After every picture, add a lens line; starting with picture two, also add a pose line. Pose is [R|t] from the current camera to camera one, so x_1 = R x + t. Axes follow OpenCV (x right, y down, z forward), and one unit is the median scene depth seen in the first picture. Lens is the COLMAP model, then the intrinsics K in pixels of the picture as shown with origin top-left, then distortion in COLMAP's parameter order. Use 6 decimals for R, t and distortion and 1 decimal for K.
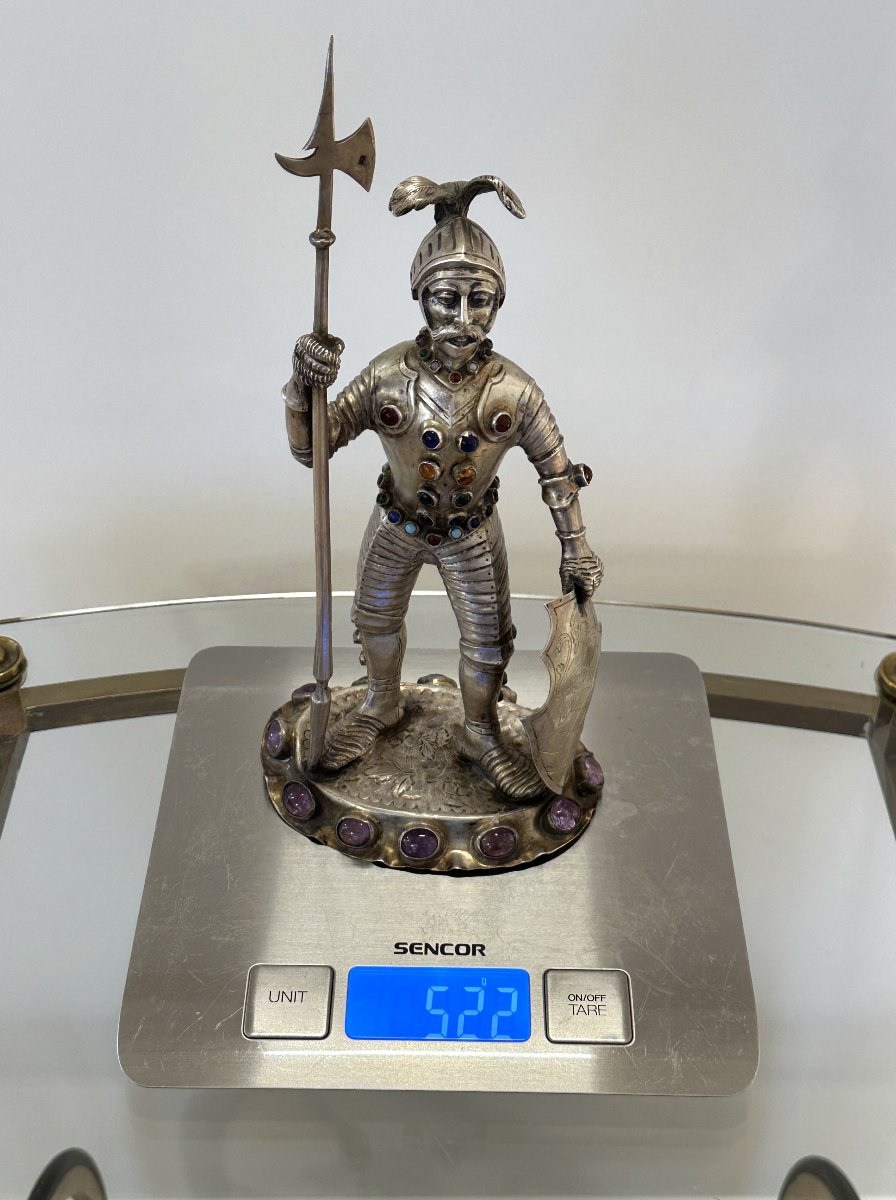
lens RADIAL K [[1671.9, 0, 448.0], [0, 1671.9, 600.0], [0, 0, 1]] dist [-0.004486, 0.003264]
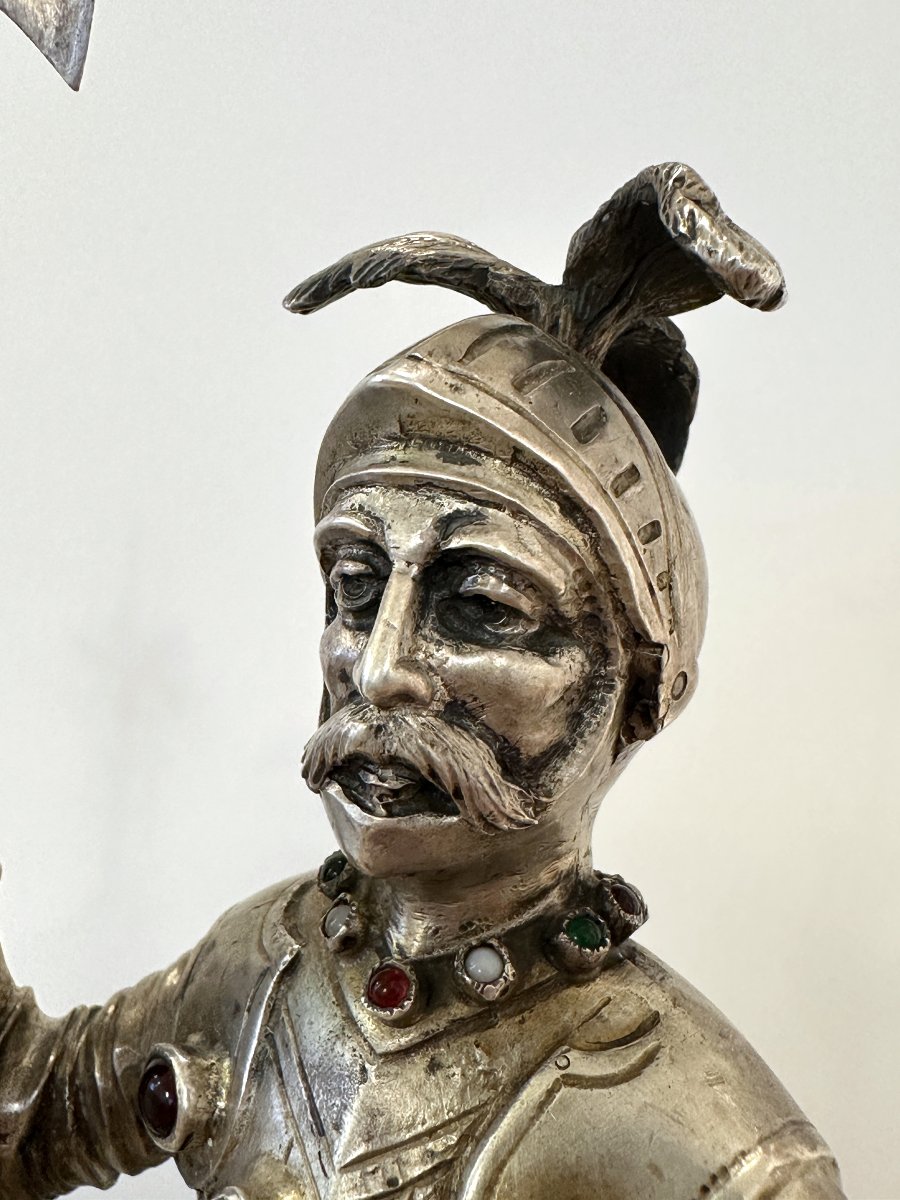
lens RADIAL K [[1325.7, 0, 320.7], [0, 1325.7, 528.3], [0, 0, 1]] dist [-0.006066, 0.008928]
pose [[0.791547, 0.033300, -0.610200, 0.096875], [-0.380291, 0.808459, -0.449191, -0.094066], [0.478364, 0.587610, 0.652597, 0.797385]]
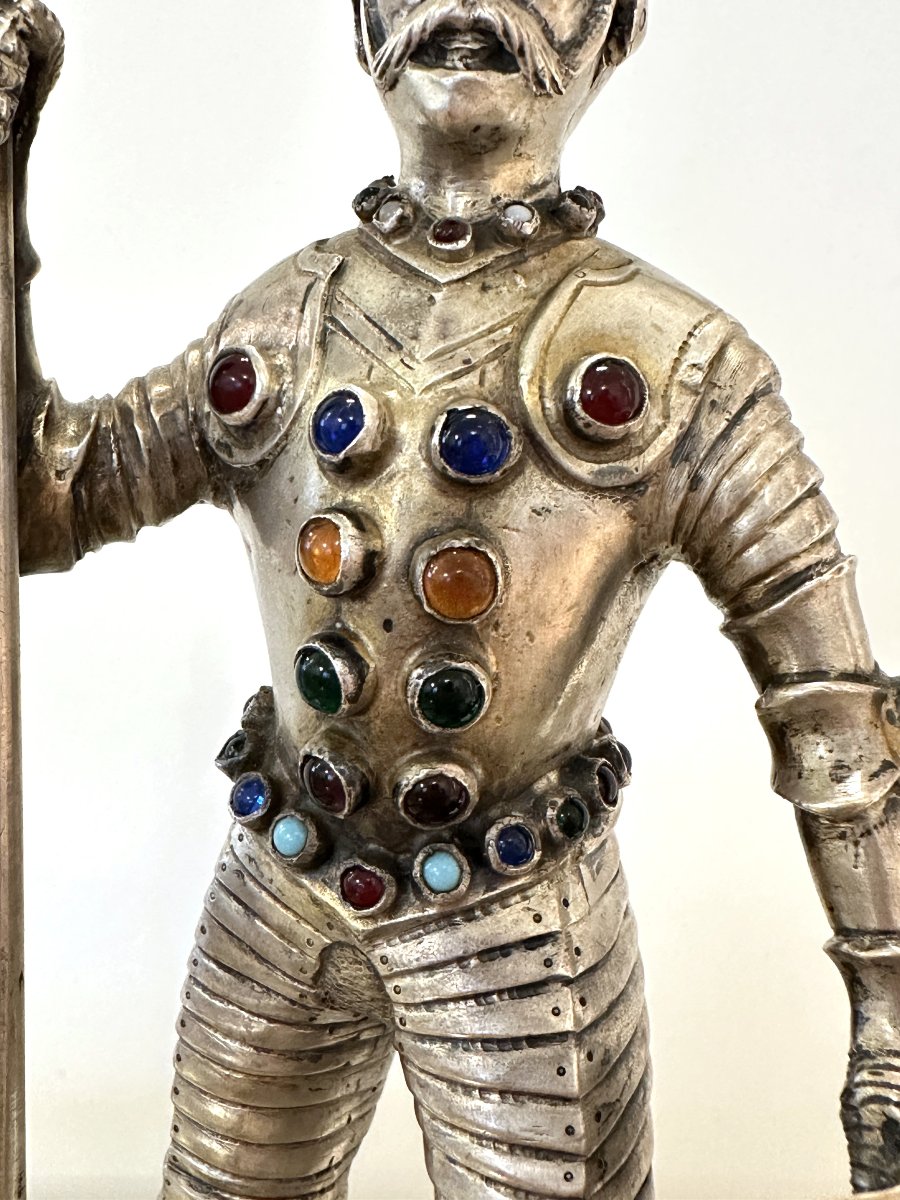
lens RADIAL K [[1325.7, 0, 320.7], [0, 1325.7, 528.3], [0, 0, 1]] dist [-0.006066, 0.008928]
pose [[0.945657, 0.029538, -0.323823, 0.055943], [-0.205154, 0.826837, -0.523691, 0.032612], [0.252280, 0.561665, 0.787964, 0.794542]]
